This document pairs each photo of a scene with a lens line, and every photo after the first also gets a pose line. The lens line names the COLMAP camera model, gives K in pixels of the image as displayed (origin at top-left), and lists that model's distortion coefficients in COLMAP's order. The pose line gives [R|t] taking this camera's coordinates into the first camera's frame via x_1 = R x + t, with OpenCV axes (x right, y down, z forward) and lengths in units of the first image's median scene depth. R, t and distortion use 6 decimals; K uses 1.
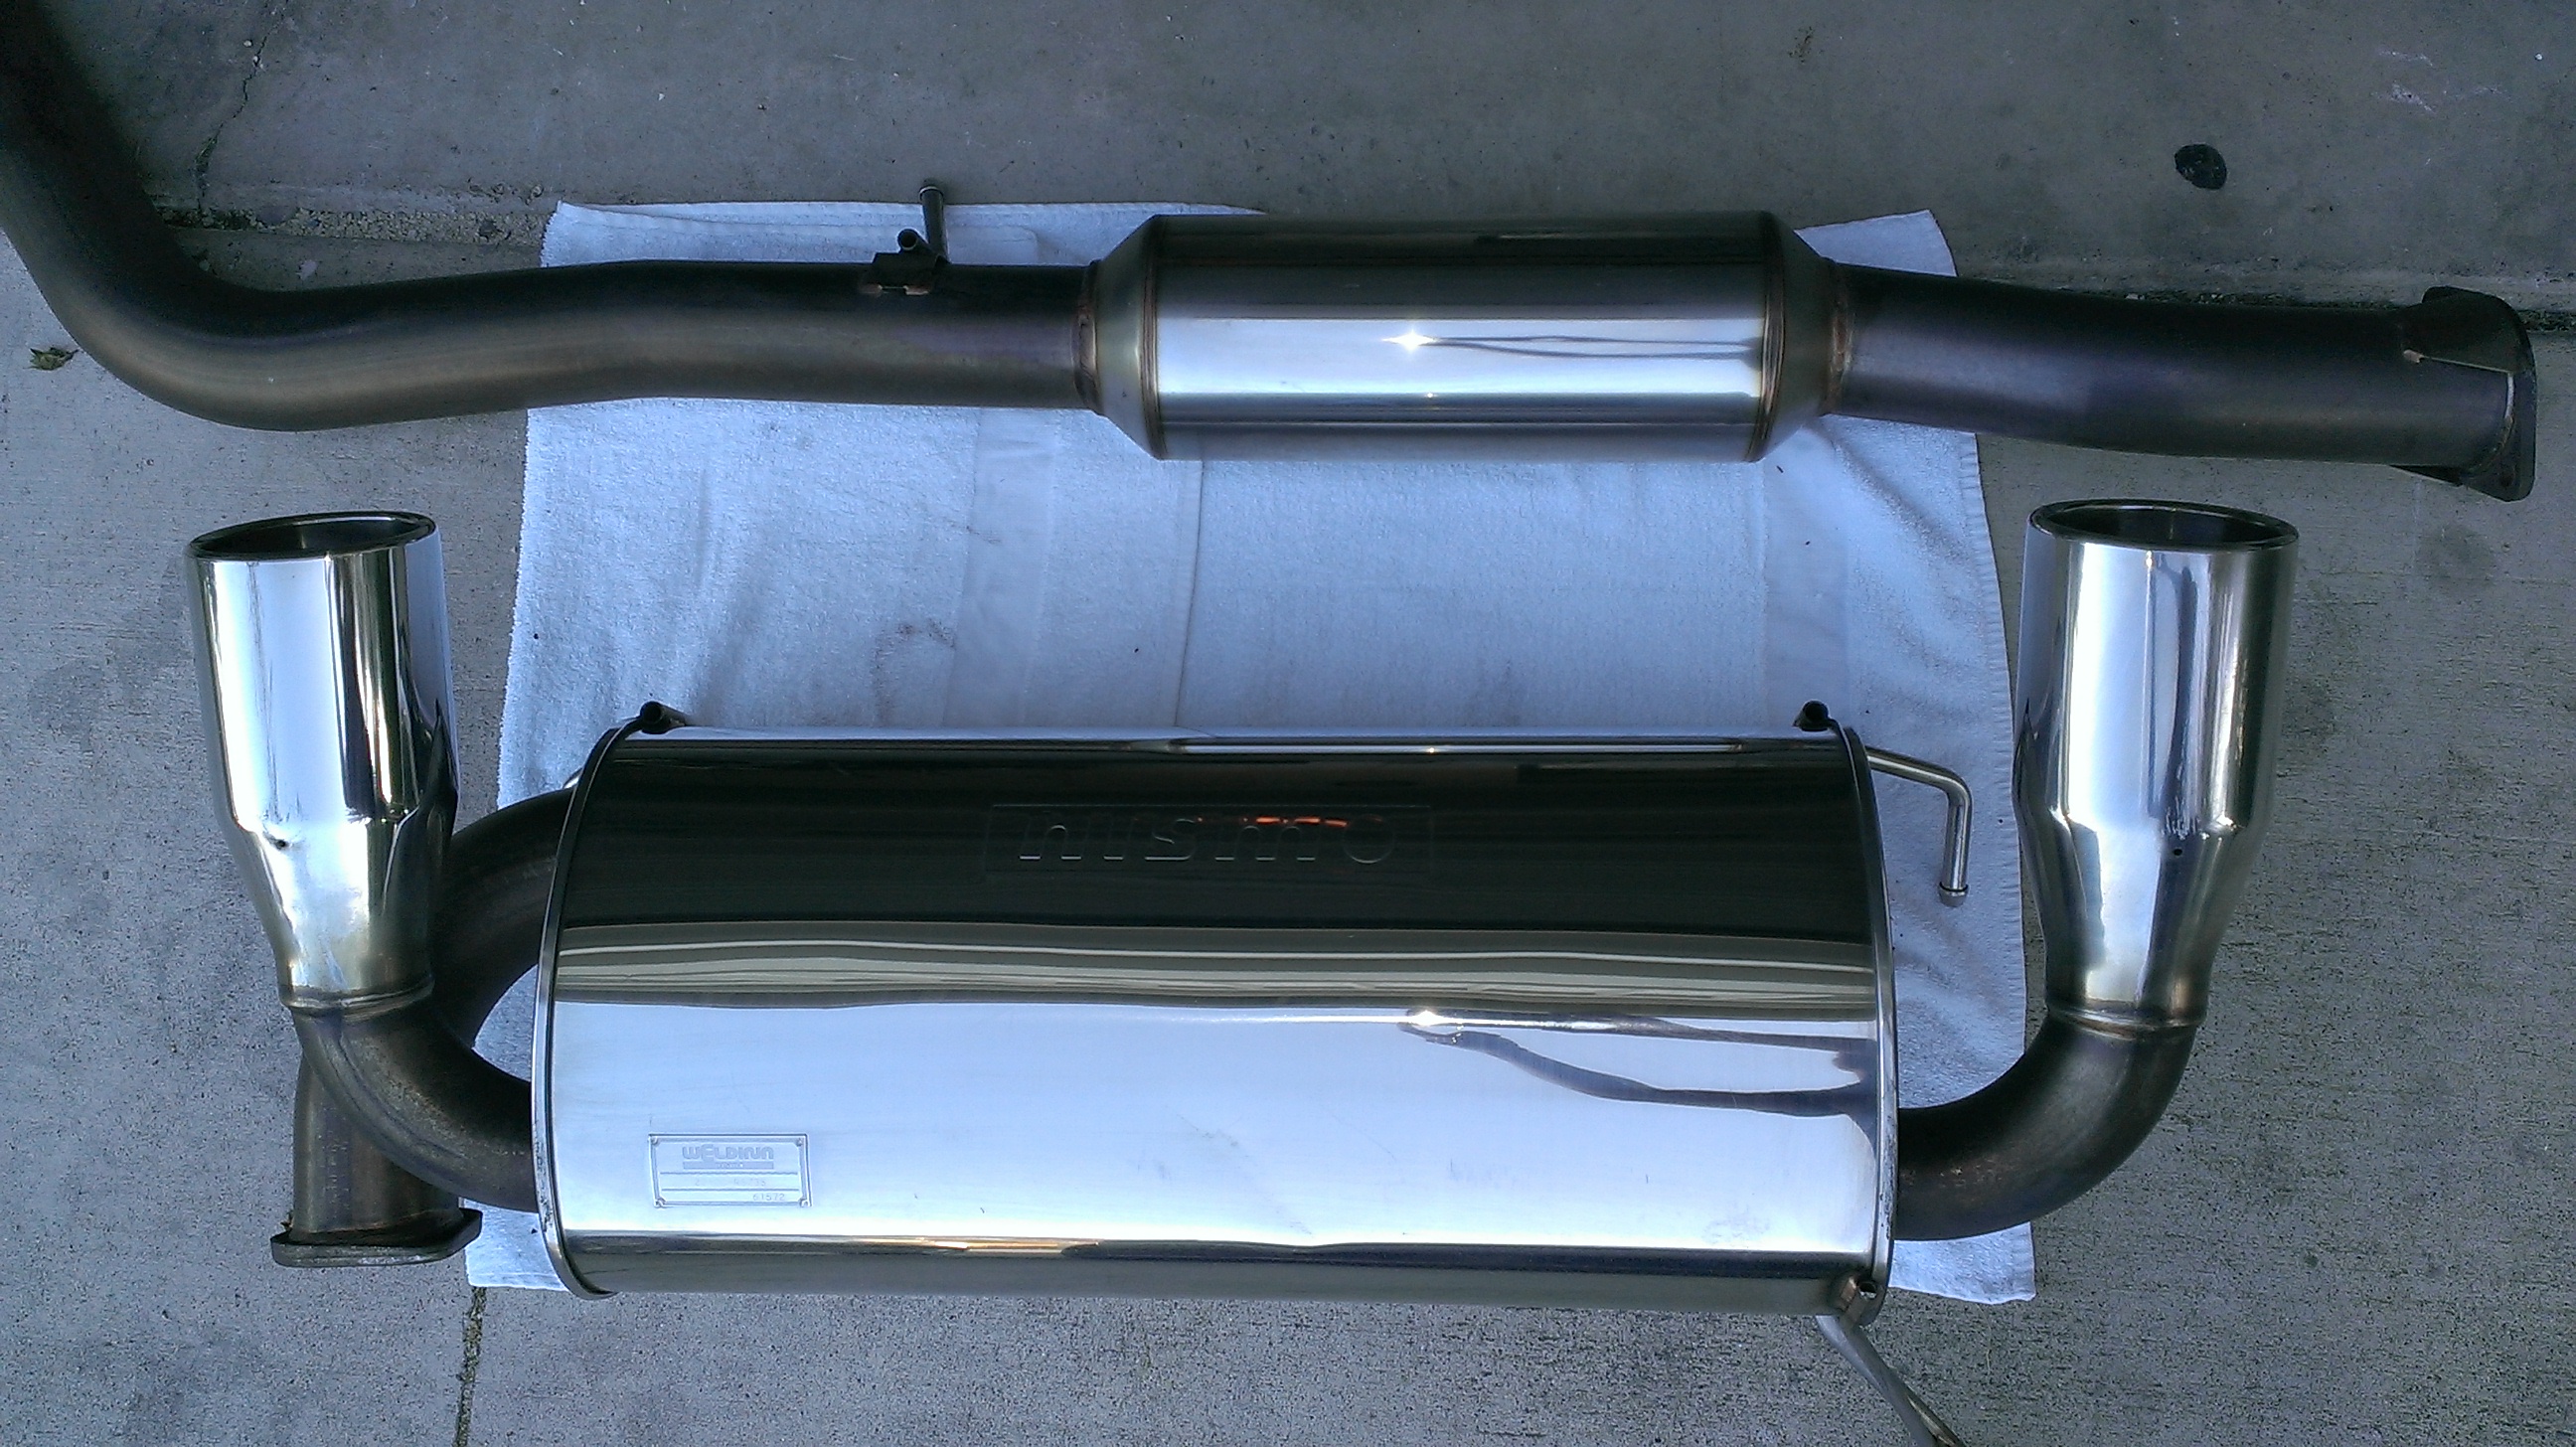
lens RADIAL K [[2065.3, 0, 1279.8], [0, 2065.3, 708.4], [0, 0, 1]] dist [0.121915, -0.192717]
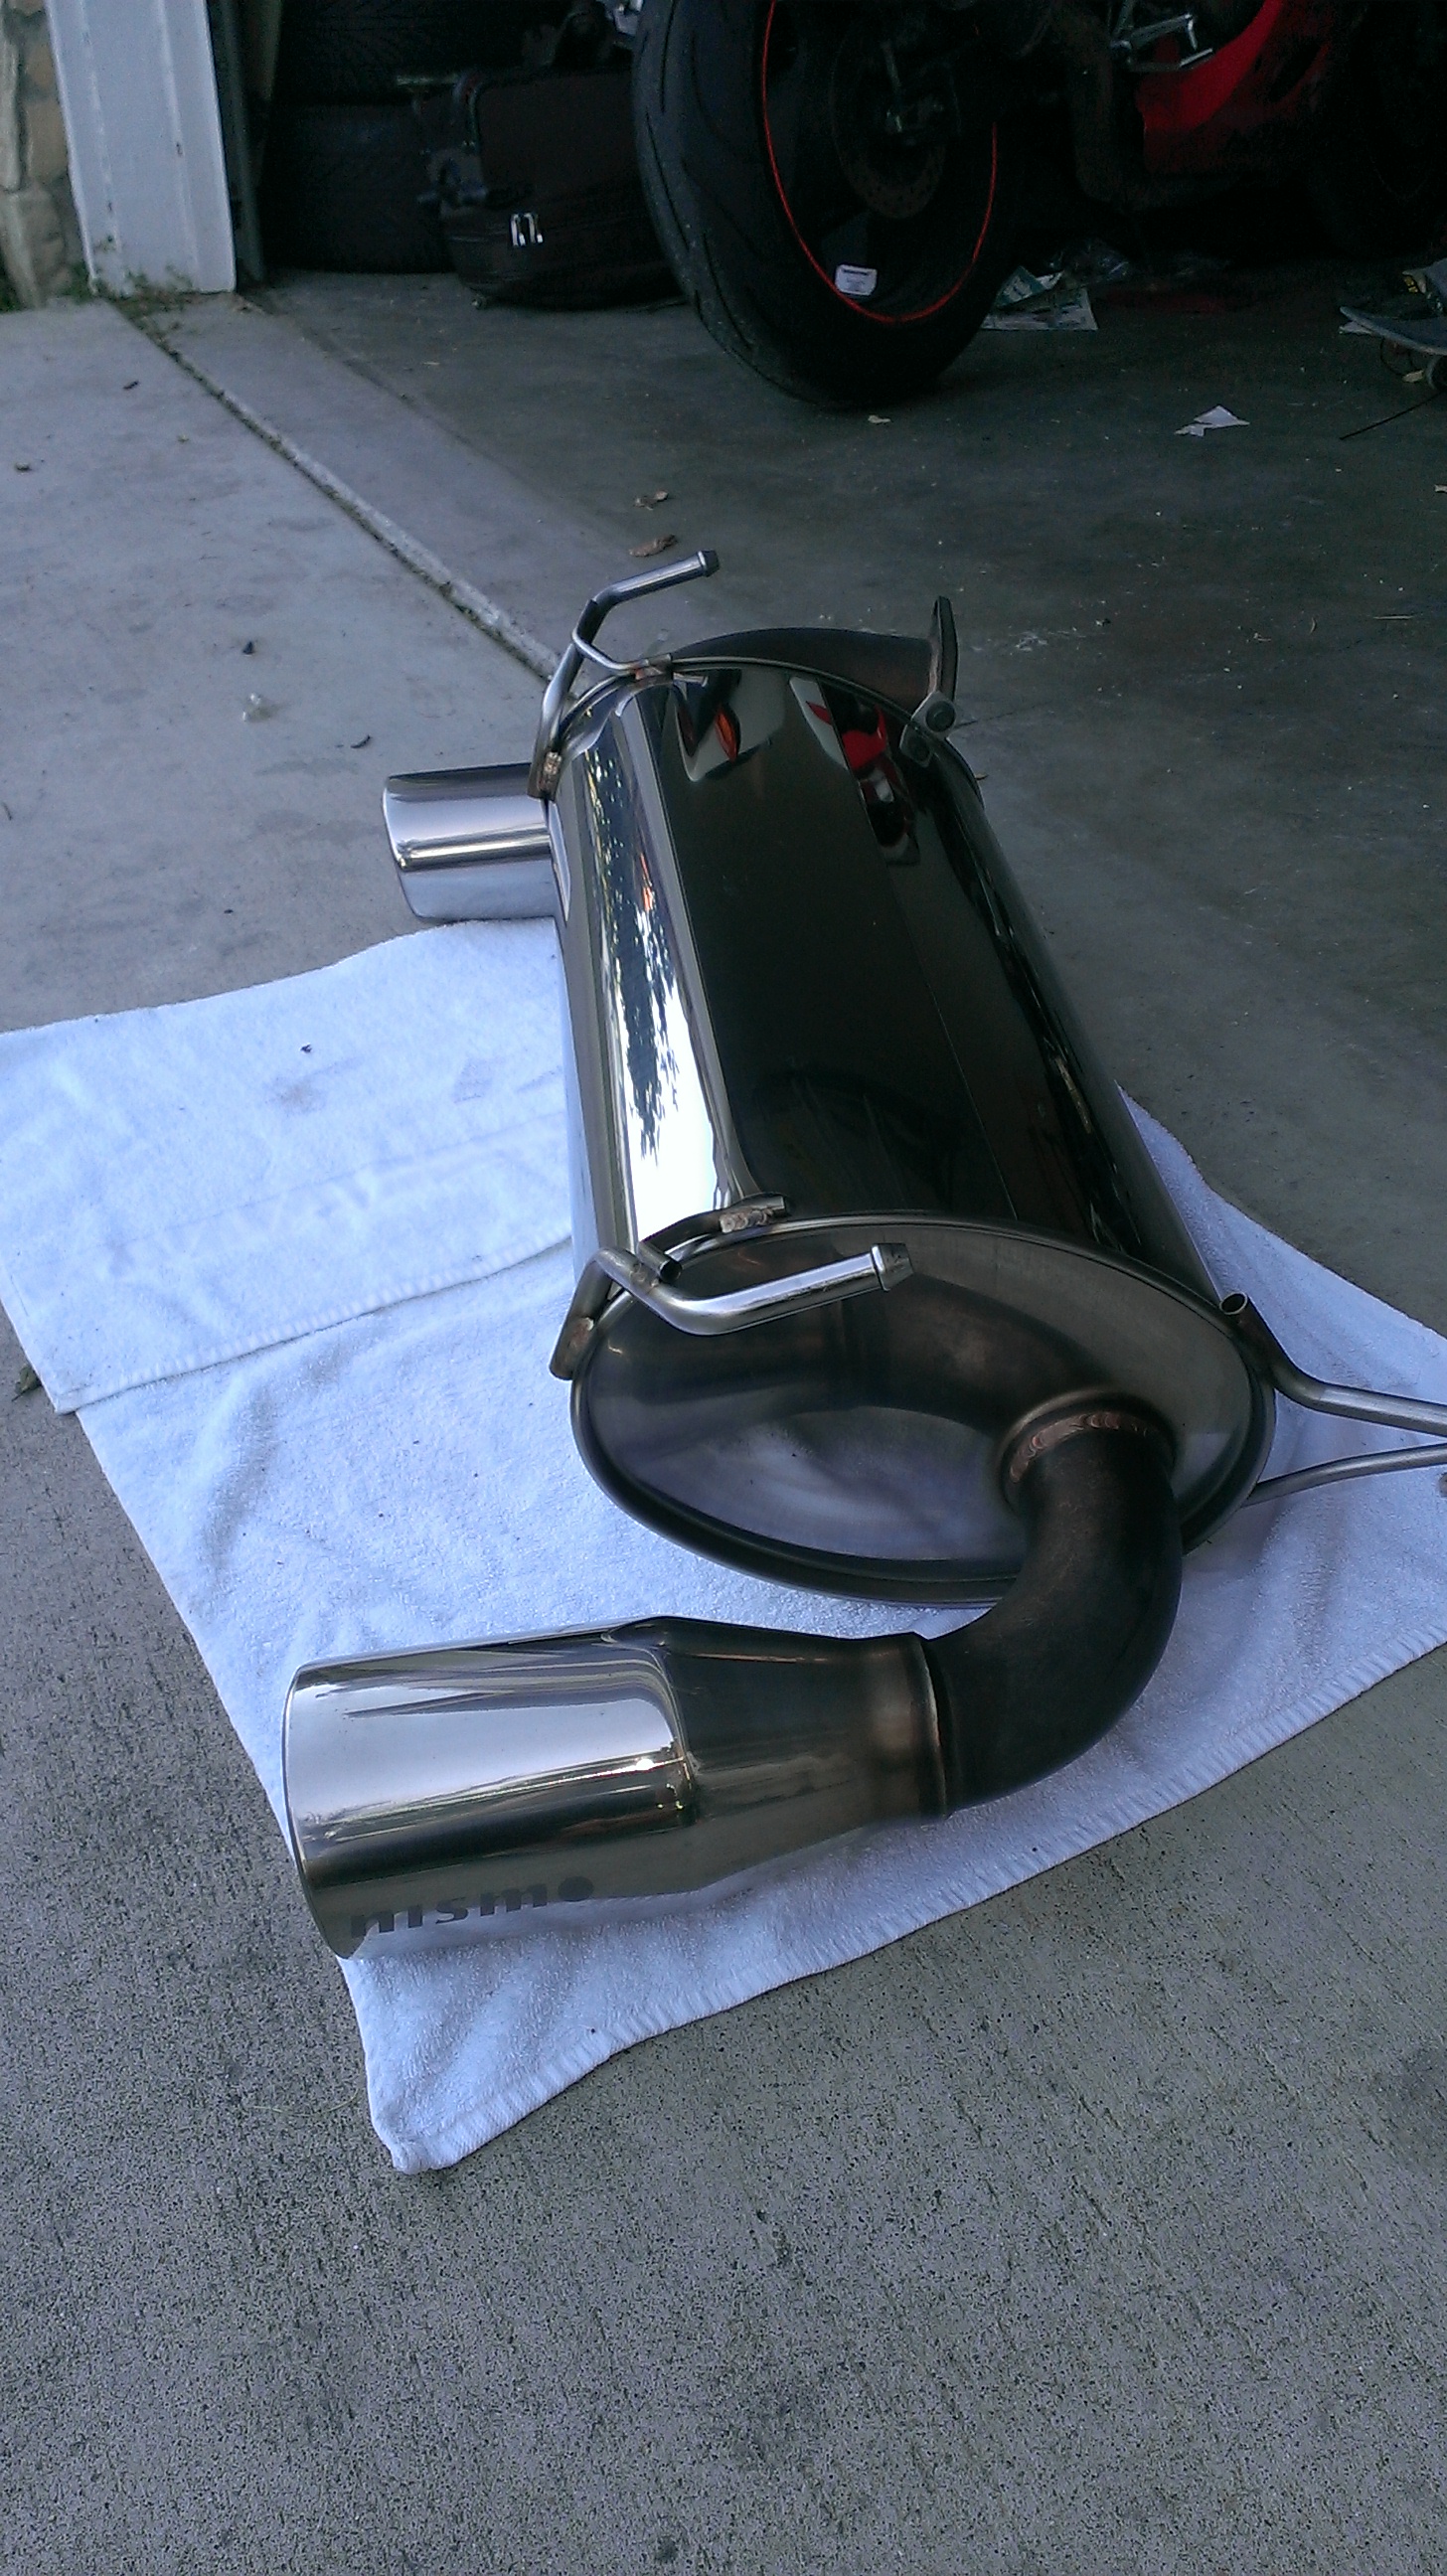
lens RADIAL K [[2065.3, 0, 723.5], [0, 2065.3, 1288.0], [0, 0, 1]] dist [0.121915, -0.192717]
pose [[0.480987, 0.550601, -0.682268, 0.673013], [-0.863355, 0.432862, -0.259324, 0.245232], [0.152544, 0.713771, 0.683565, 0.399343]]
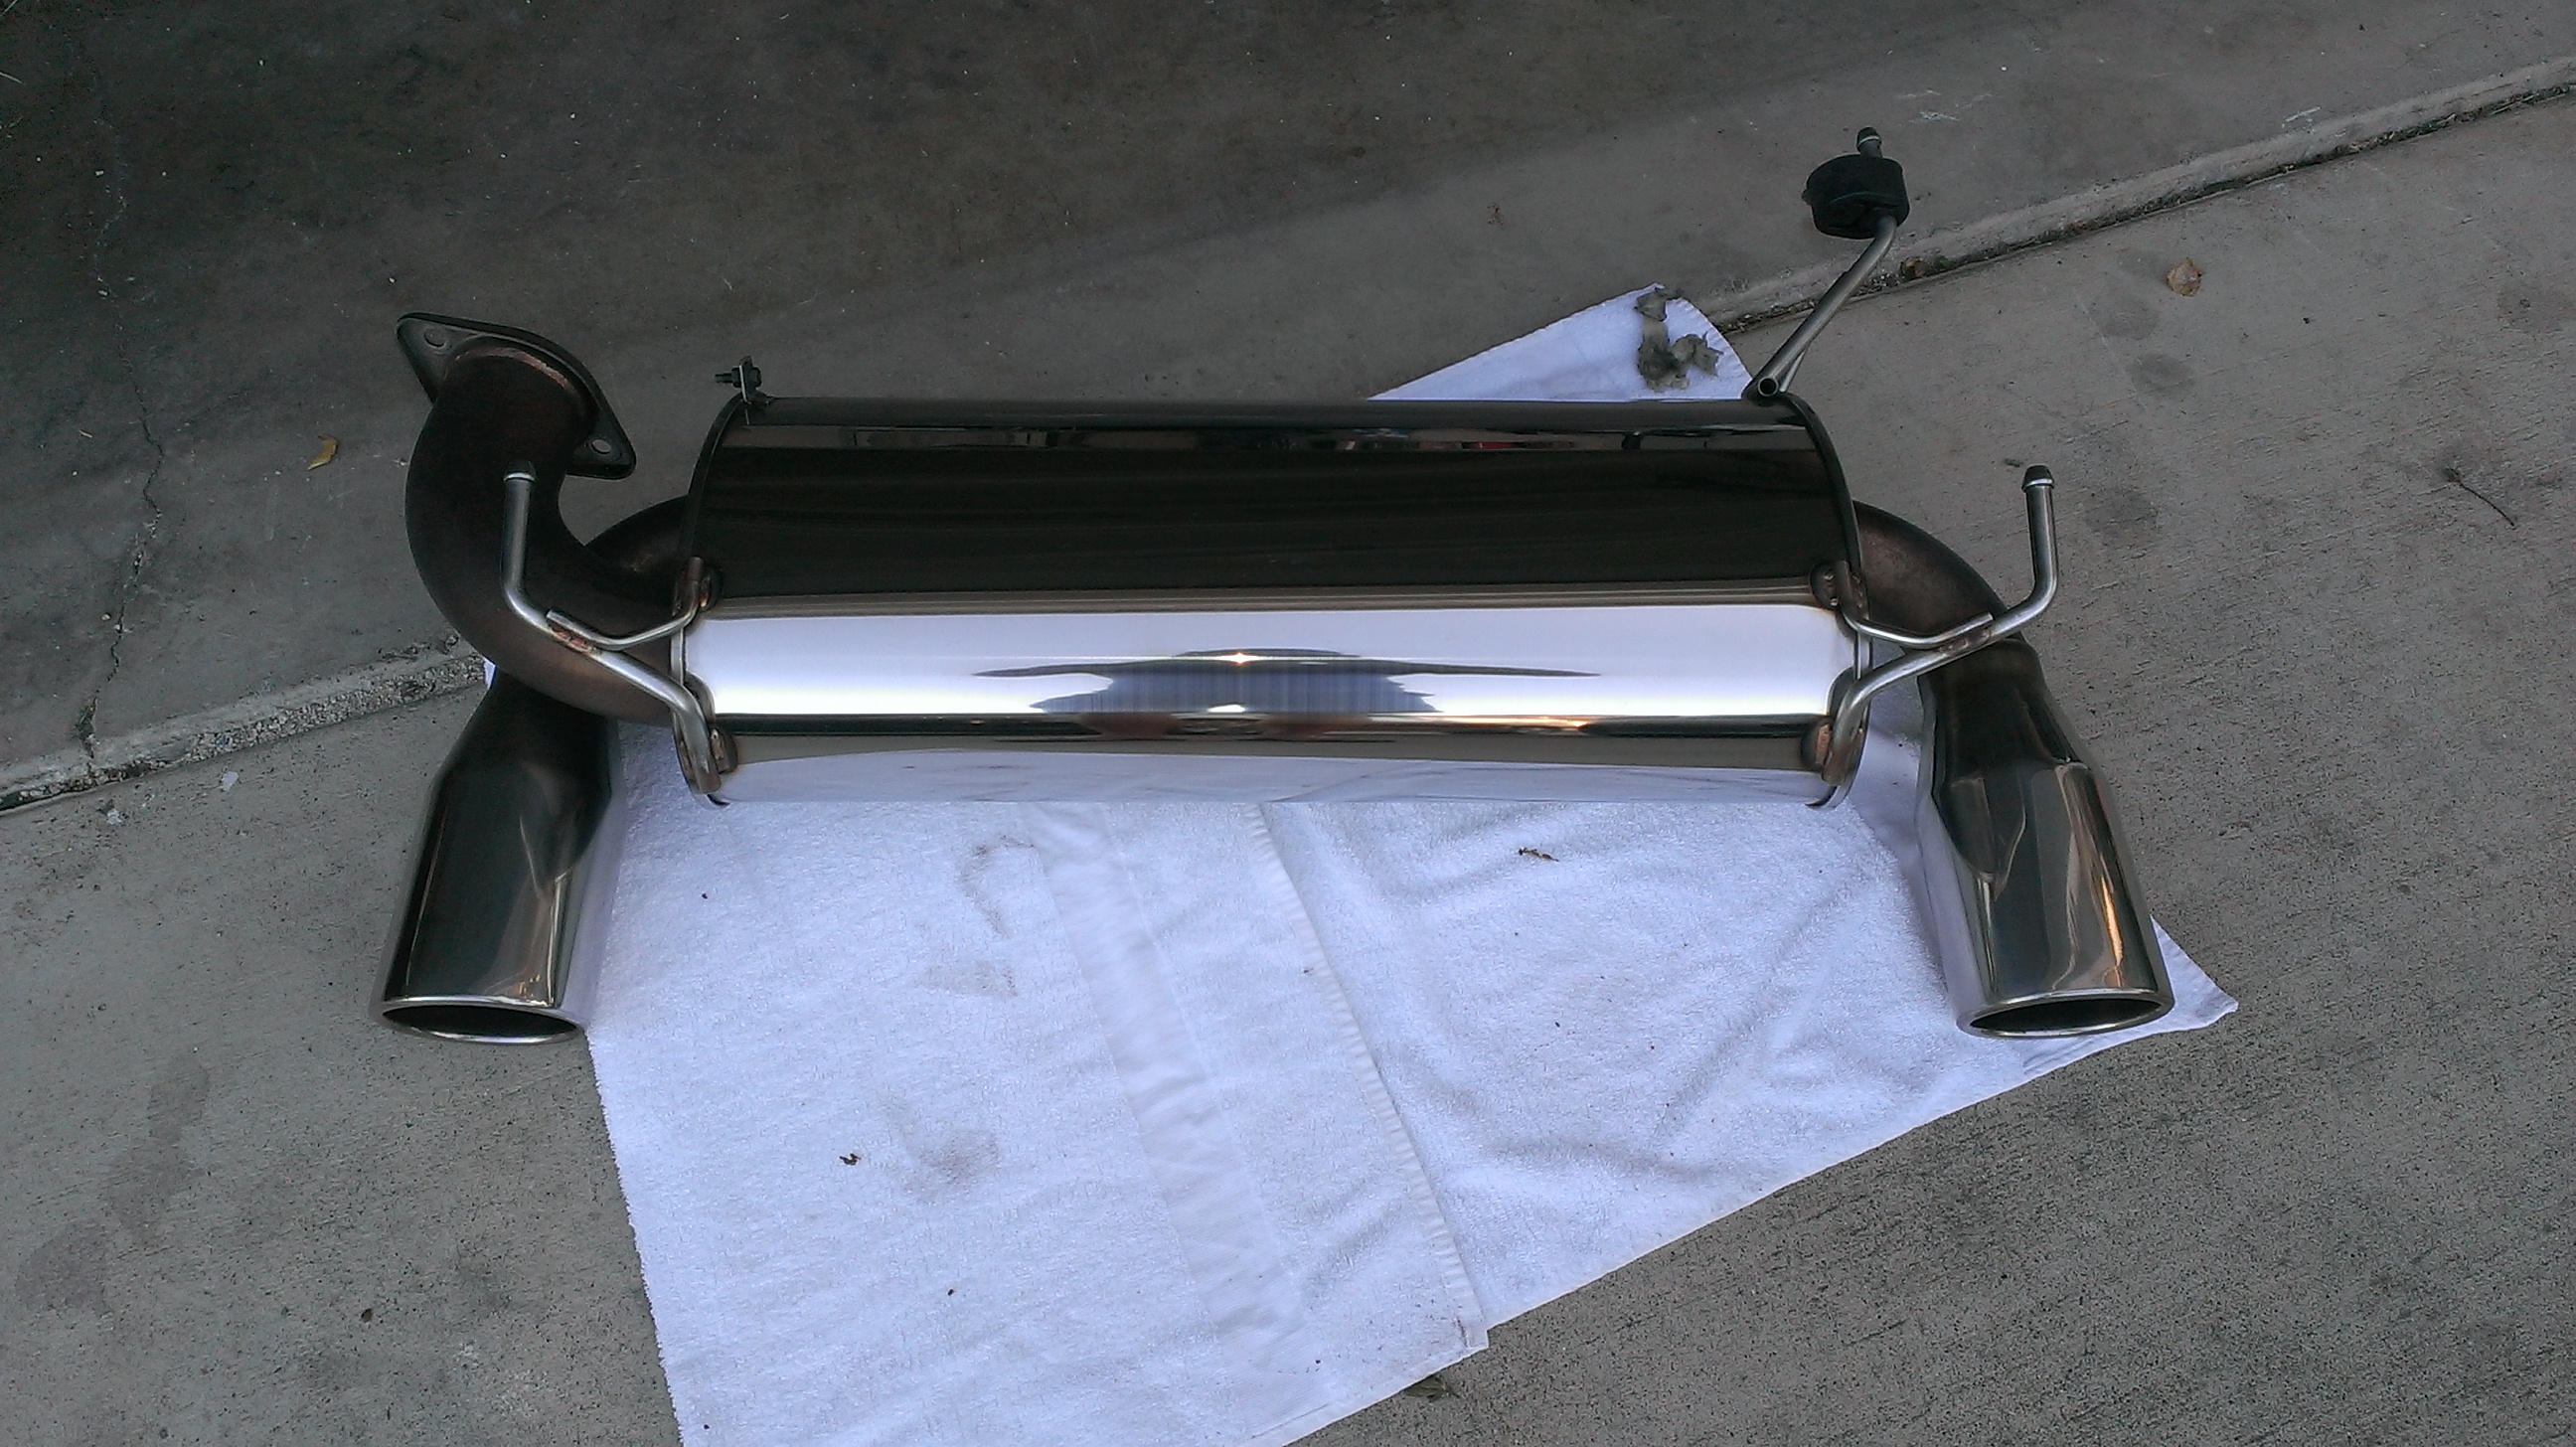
lens RADIAL K [[2065.3, 0, 1279.8], [0, 2065.3, 708.4], [0, 0, 1]] dist [0.121915, -0.192717]
pose [[0.910343, -0.302611, 0.282316, -0.324381], [0.388926, 0.858726, -0.333656, 0.314245], [-0.141464, 0.413542, 0.899428, 0.049932]]
